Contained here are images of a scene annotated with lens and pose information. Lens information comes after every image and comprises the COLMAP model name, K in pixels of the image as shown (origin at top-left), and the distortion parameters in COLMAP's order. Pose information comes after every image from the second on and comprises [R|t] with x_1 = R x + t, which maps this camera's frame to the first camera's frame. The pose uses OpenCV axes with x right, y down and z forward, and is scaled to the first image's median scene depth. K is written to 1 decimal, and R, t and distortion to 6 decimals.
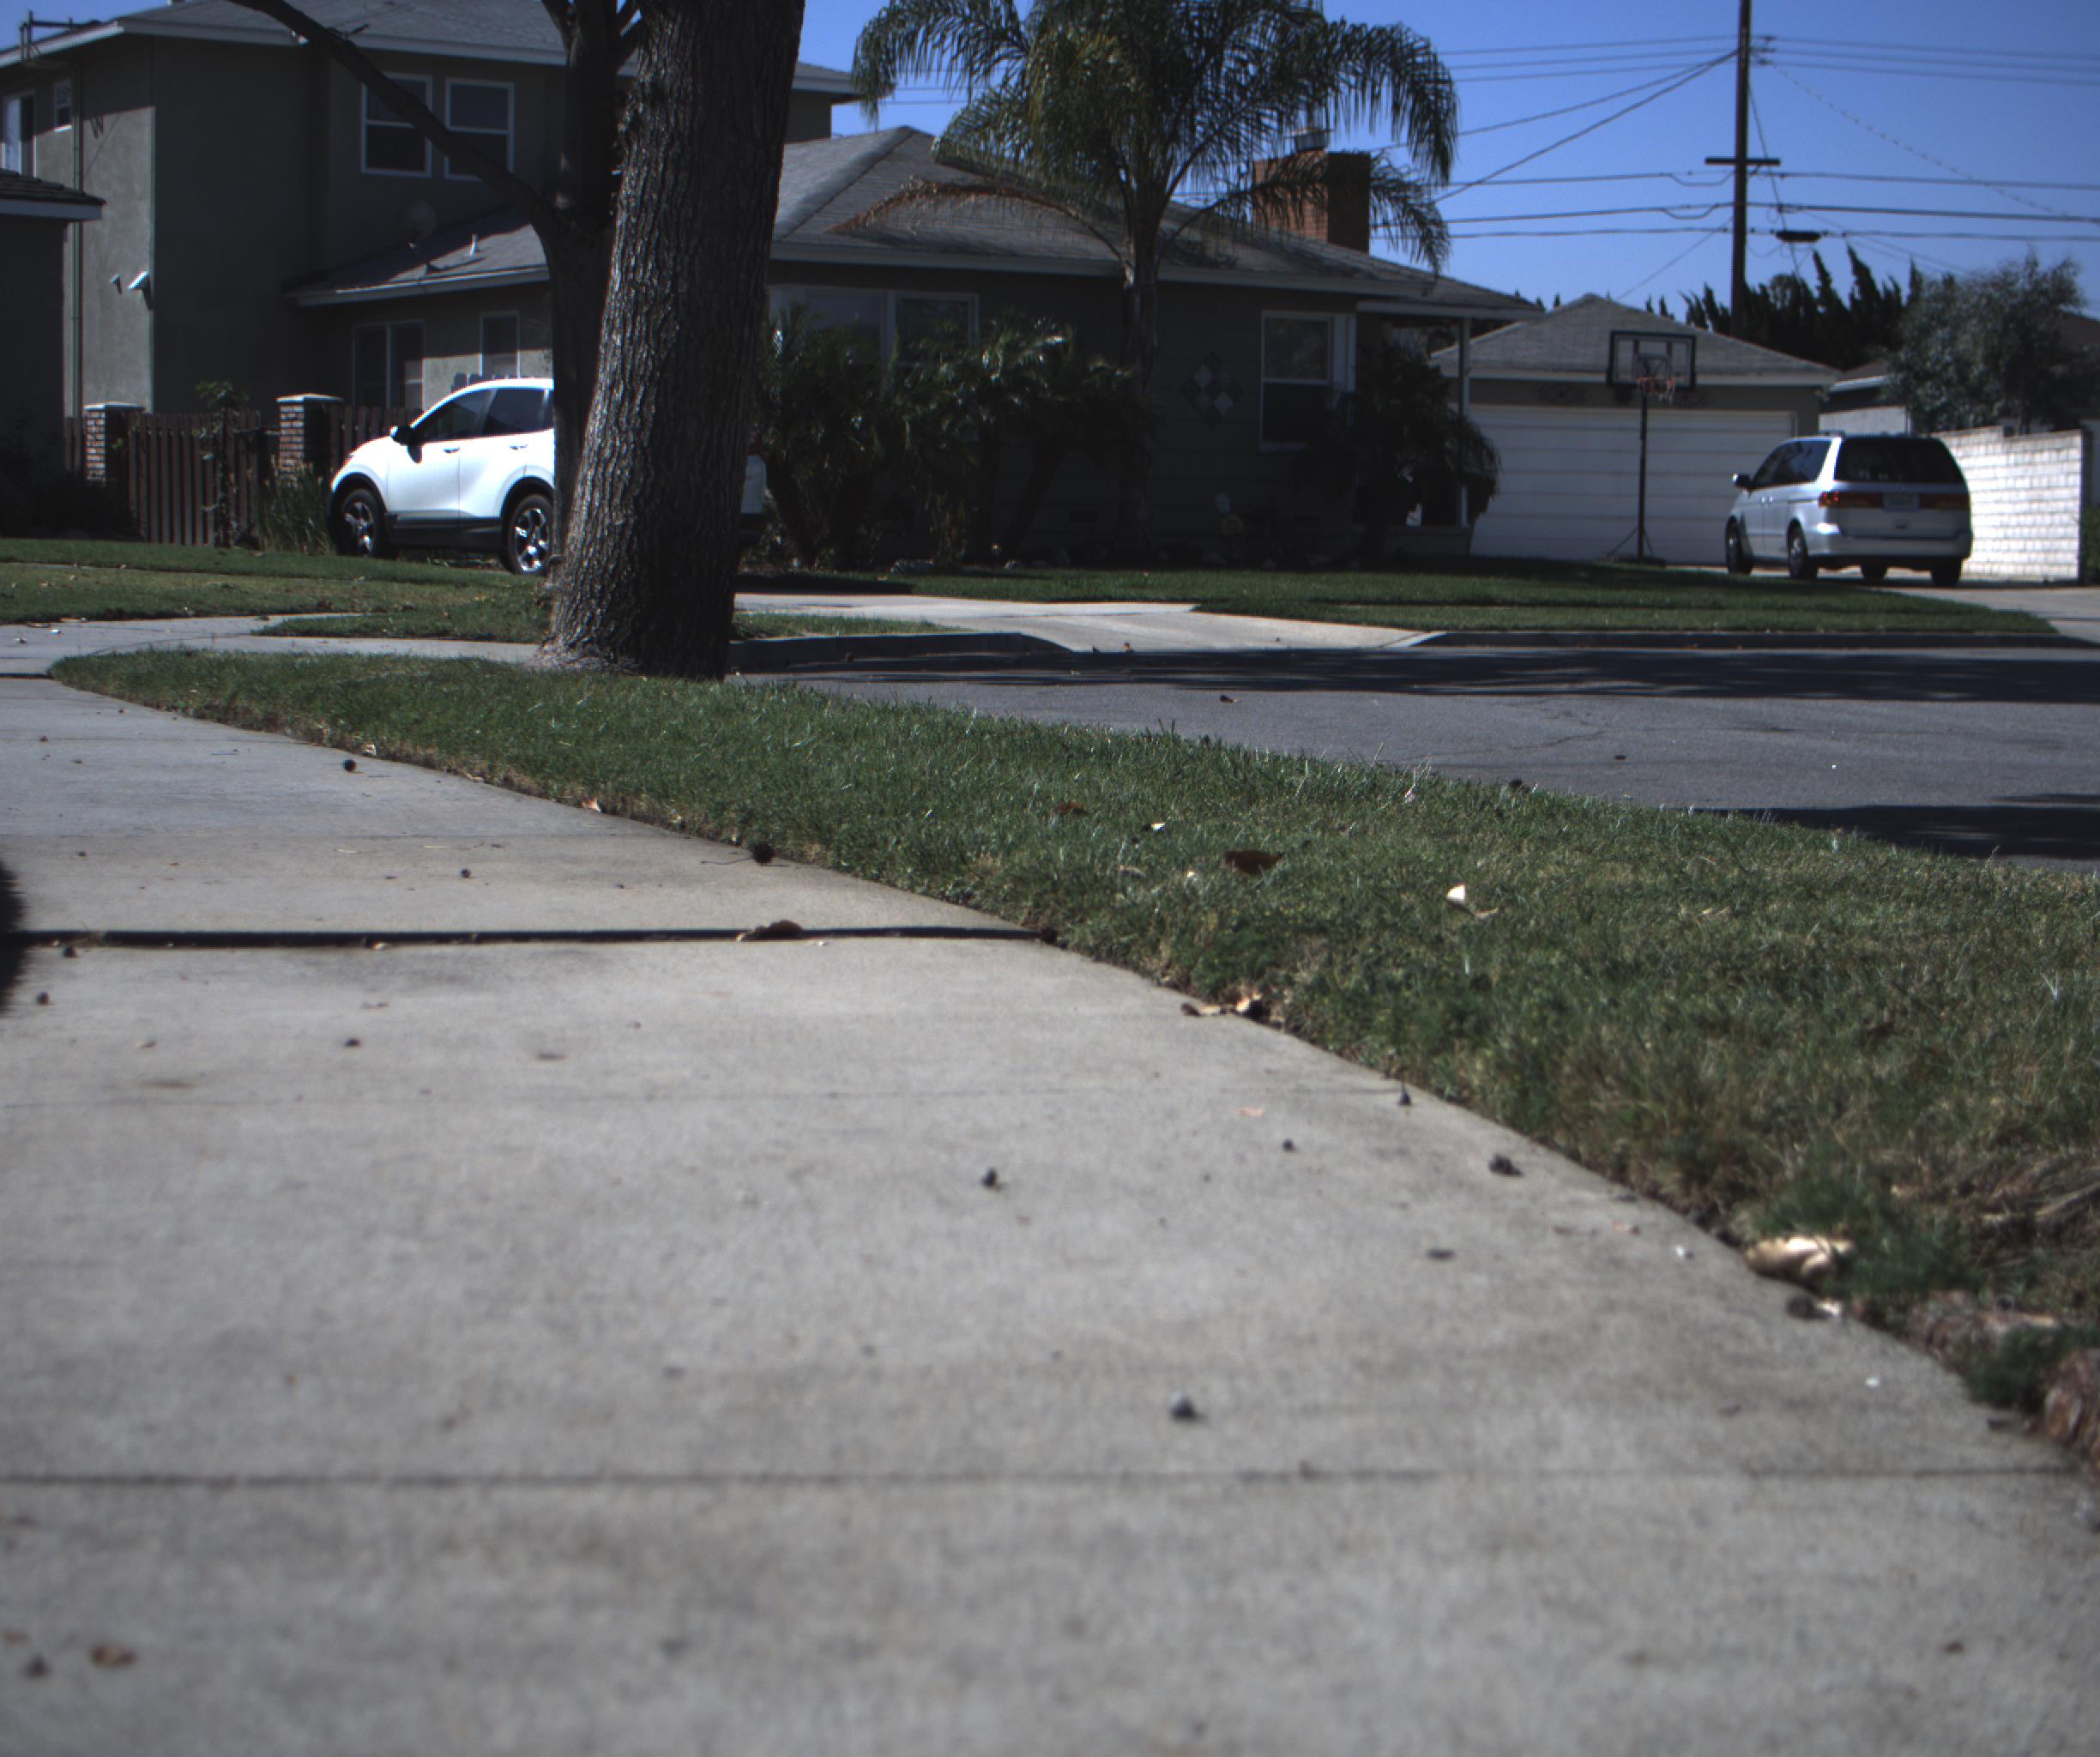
lens RADIAL K [[3943.4, 0, 1028.0], [0, 3943.4, 831.3], [0, 0, 1]] dist [-0.175795, 0.964611]
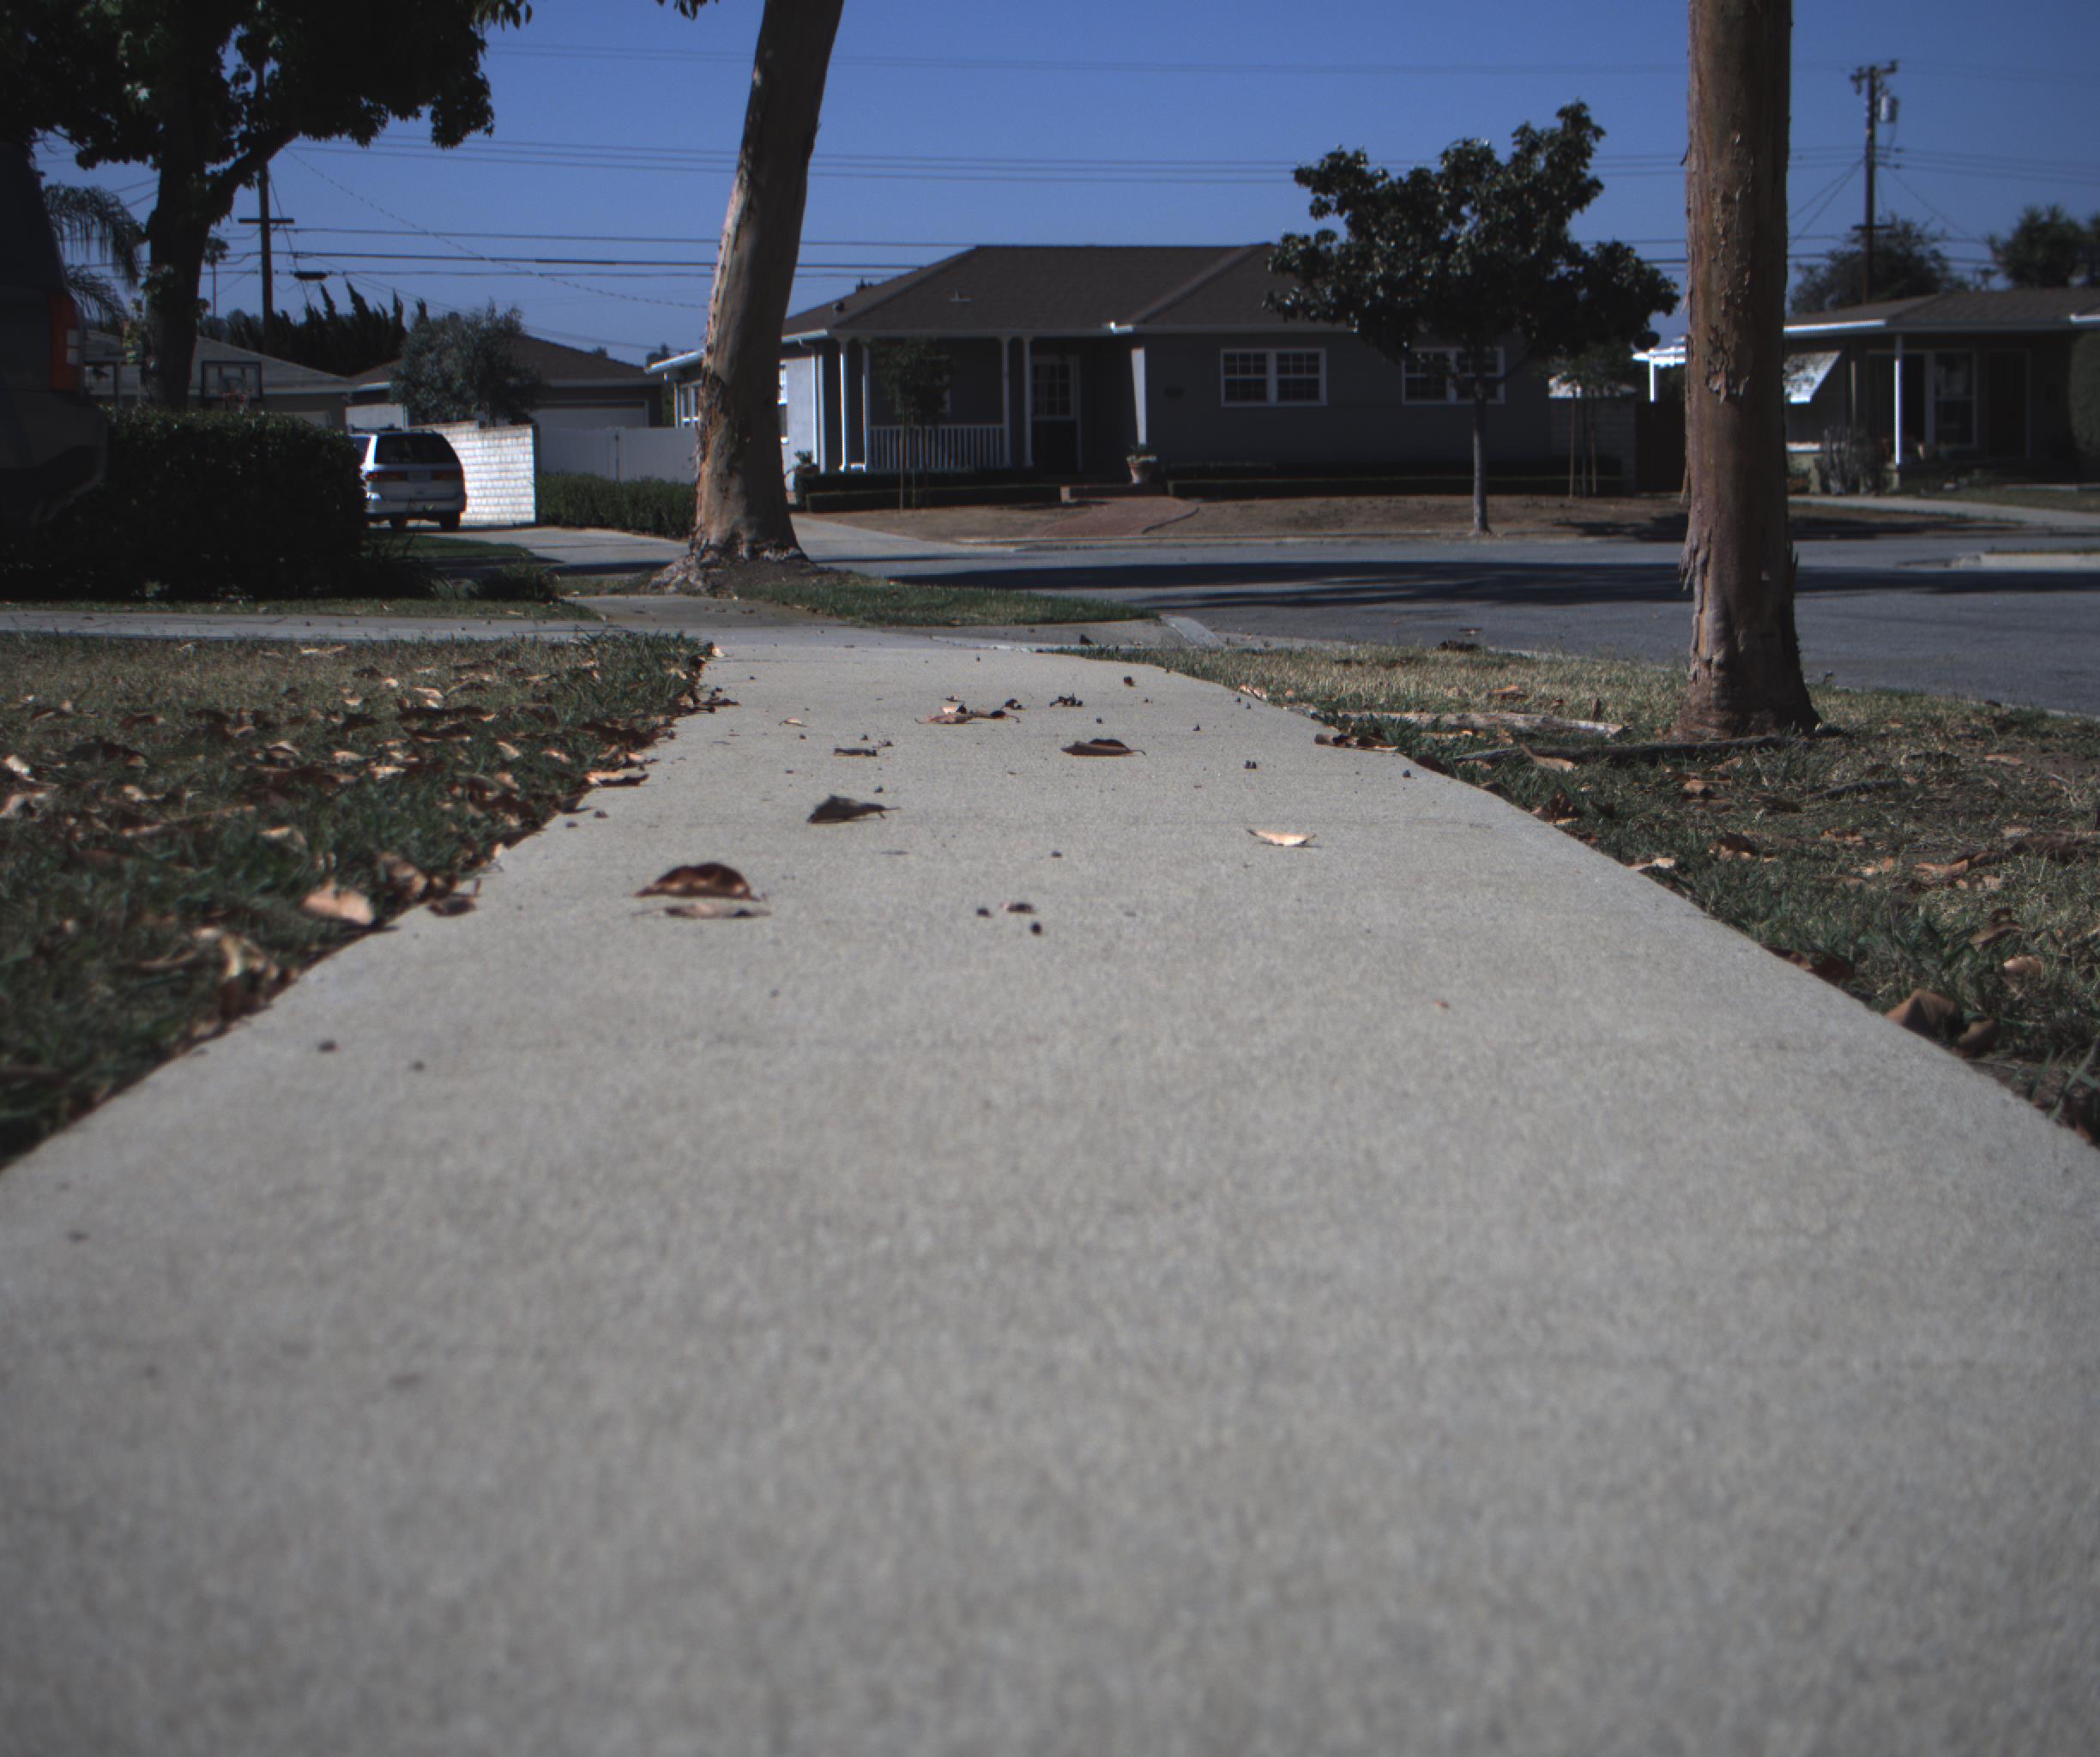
lens RADIAL K [[3943.4, 0, 1028.0], [0, 3943.4, 831.3], [0, 0, 1]] dist [-0.175795, 0.964611]
pose [[0.922416, -0.067332, 0.380283, -0.135607], [0.062379, 0.997731, 0.025349, 0.026989], [-0.381127, 0.000339, 0.924523, -0.457107]]
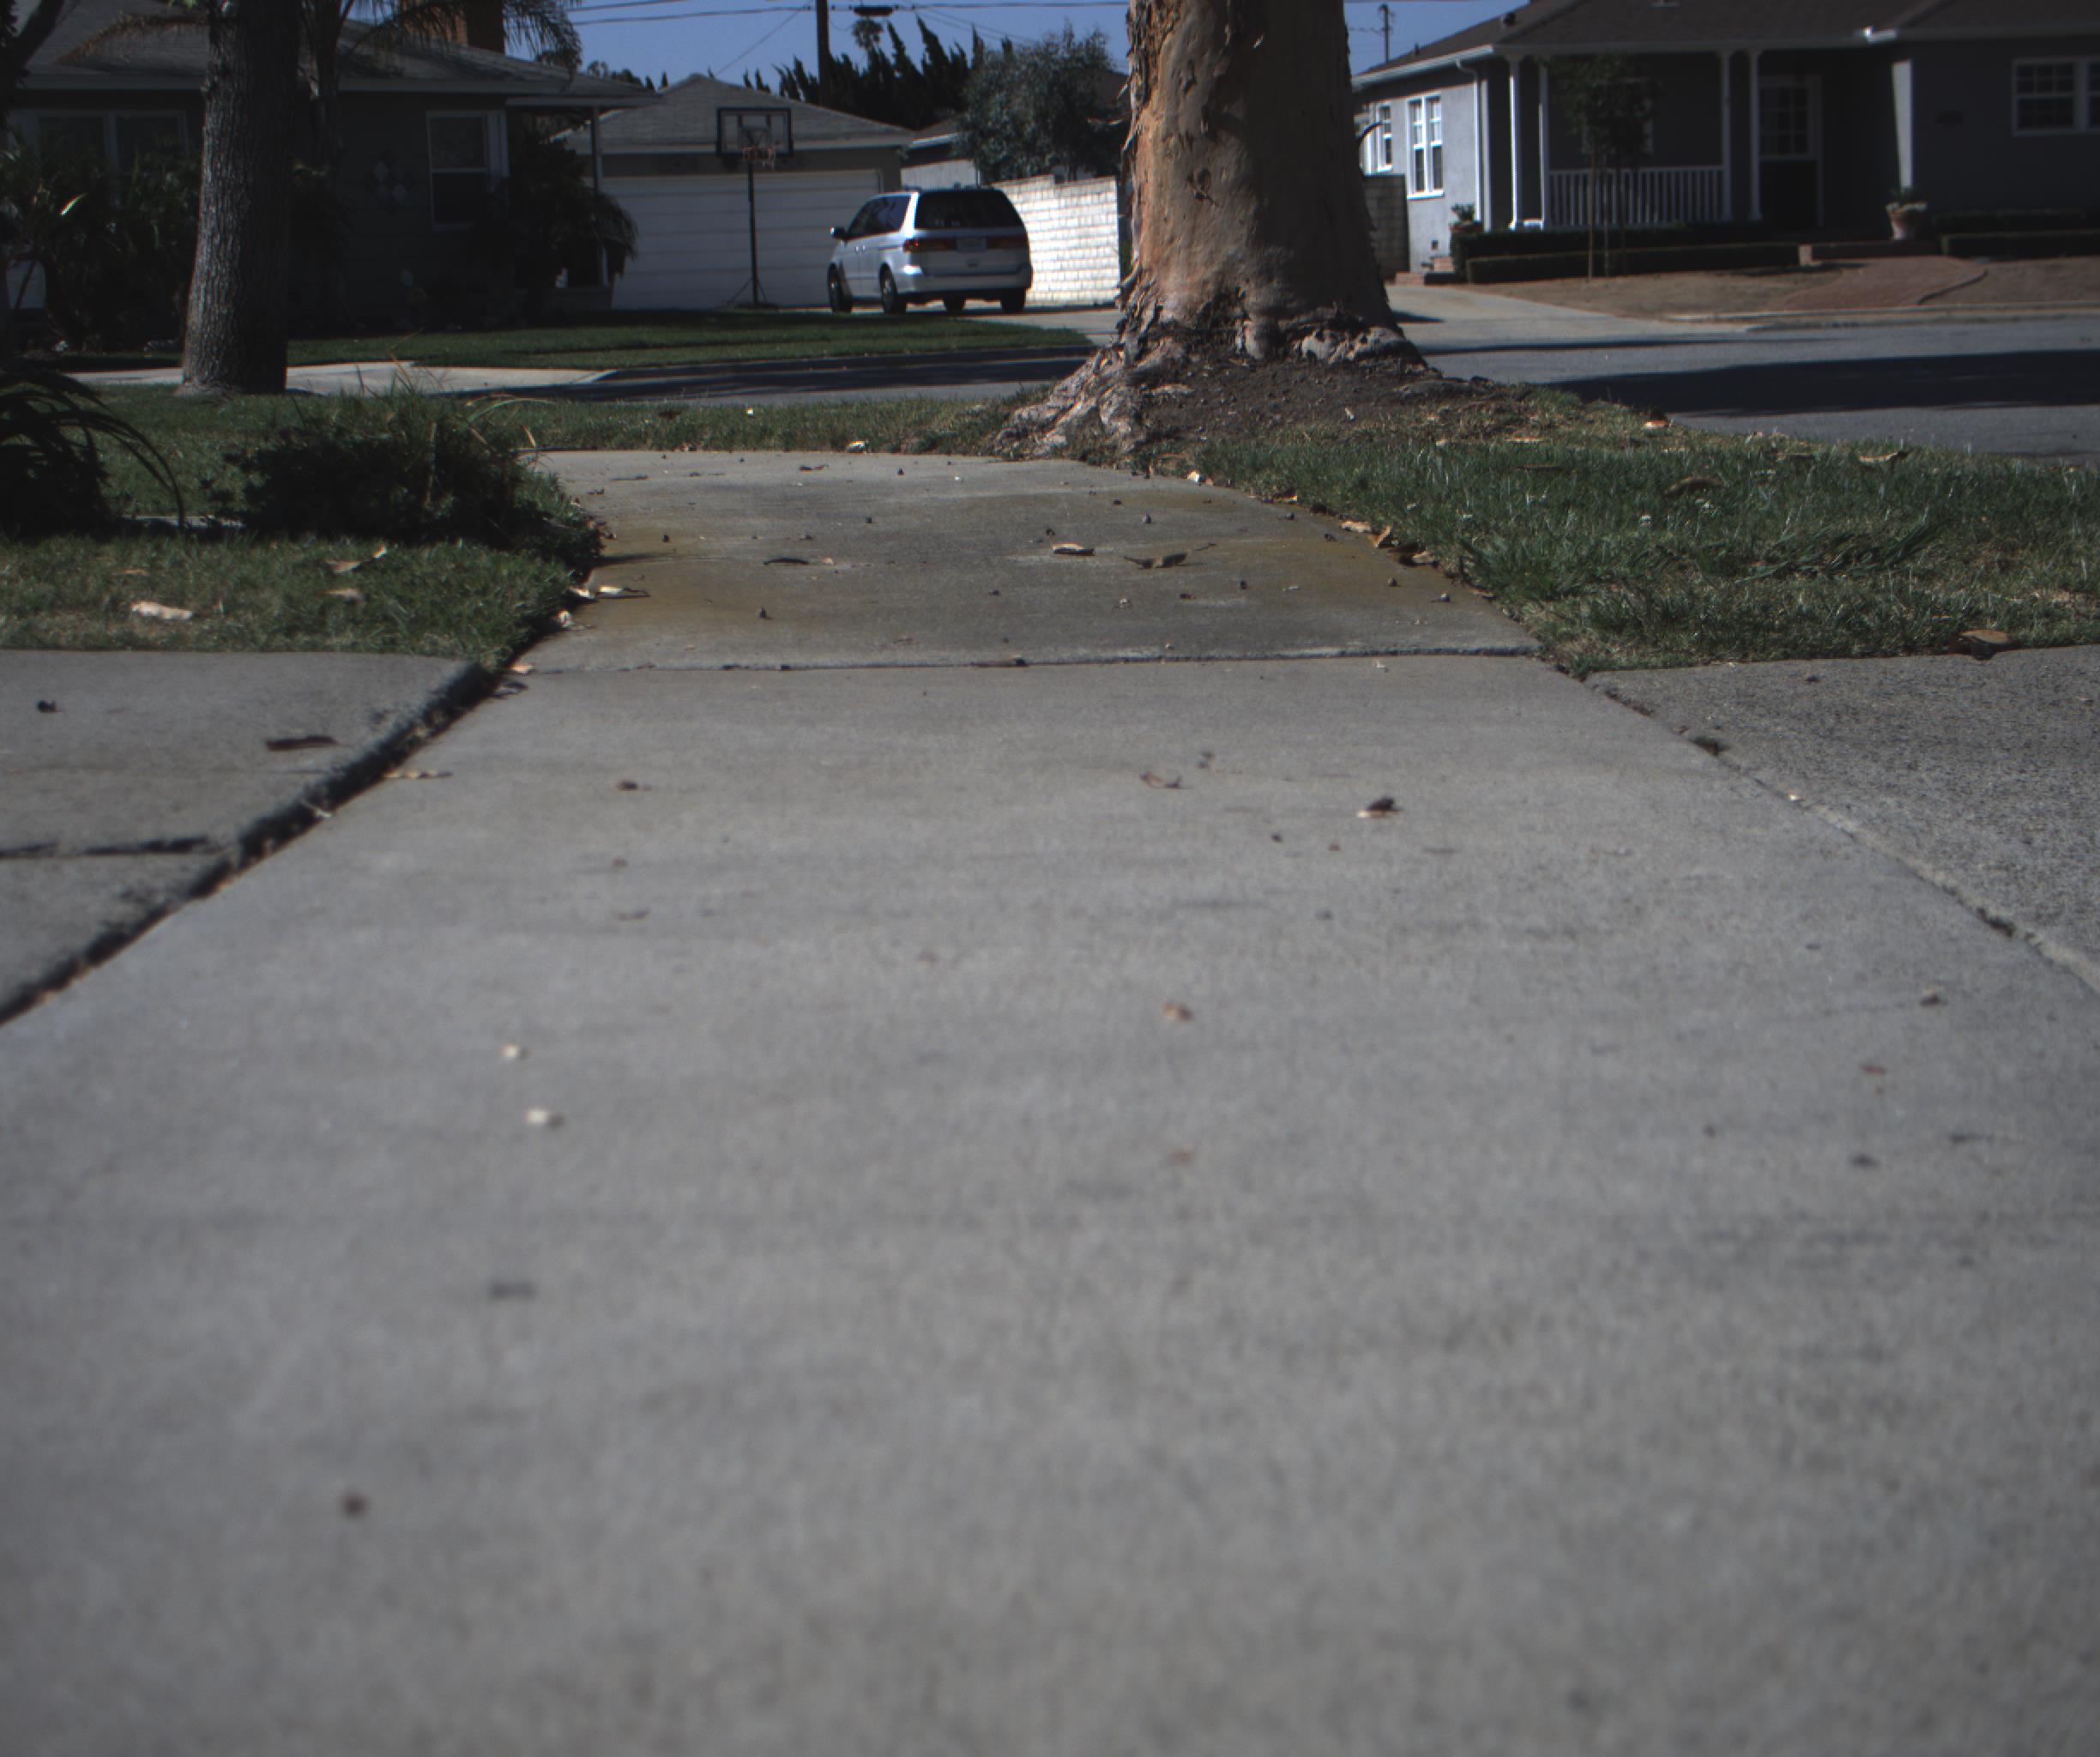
lens RADIAL K [[3943.4, 0, 1028.0], [0, 3943.4, 831.3], [0, 0, 1]] dist [-0.175795, 0.964611]
pose [[0.973200, -0.082322, 0.214720, -0.029428], [0.069033, 0.995247, 0.068680, 0.011844], [-0.219353, -0.052017, 0.974258, -0.164759]]
